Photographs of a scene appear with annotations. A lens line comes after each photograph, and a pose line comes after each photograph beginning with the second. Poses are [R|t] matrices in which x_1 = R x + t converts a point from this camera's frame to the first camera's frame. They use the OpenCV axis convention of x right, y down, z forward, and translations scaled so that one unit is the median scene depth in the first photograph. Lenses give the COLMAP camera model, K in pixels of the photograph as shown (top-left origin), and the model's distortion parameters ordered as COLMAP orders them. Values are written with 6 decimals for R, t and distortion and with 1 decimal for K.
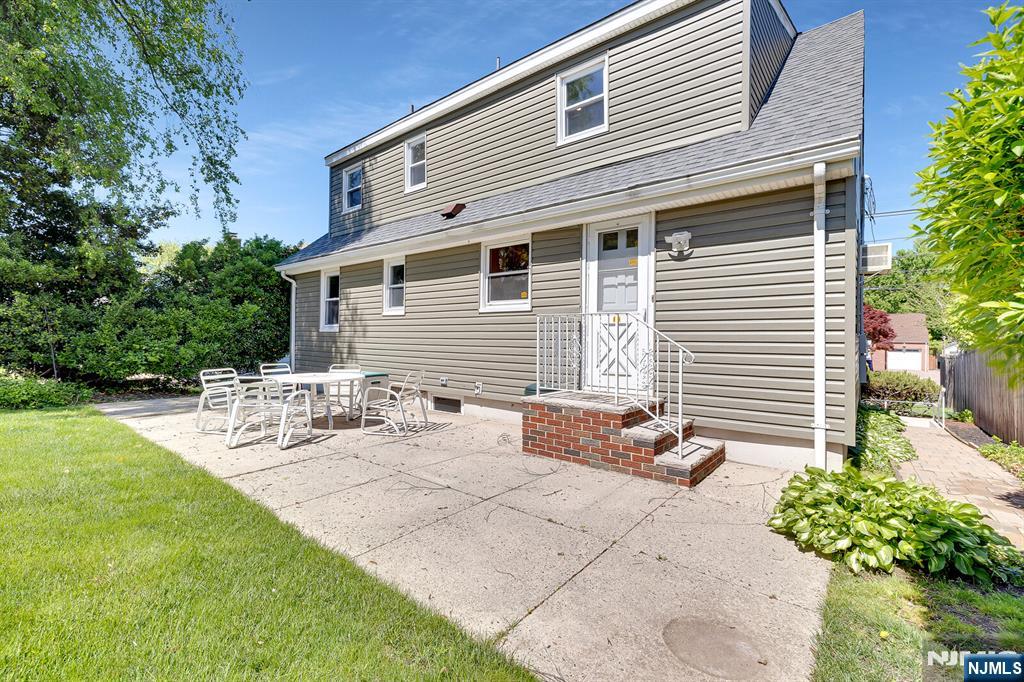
lens RADIAL K [[440.7, 0, 505.3], [0, 440.7, 334.6], [0, 0, 1]] dist [-0.001580, -0.000145]
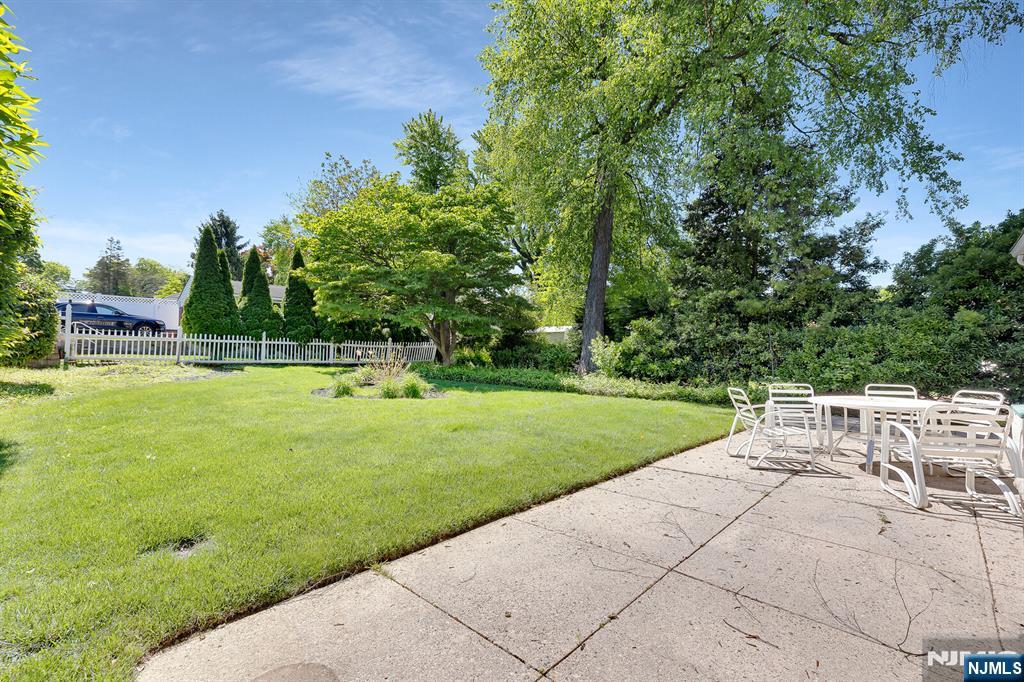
lens RADIAL K [[437.9, 0, 506.6], [0, 437.9, 341.3], [0, 0, 1]] dist [-0.000376, -0.000014]
pose [[-0.079134, -0.046292, -0.995789, 0.384537], [0.004604, 0.998894, -0.046802, 0.026604], [0.996853, -0.008288, -0.078833, 0.453517]]
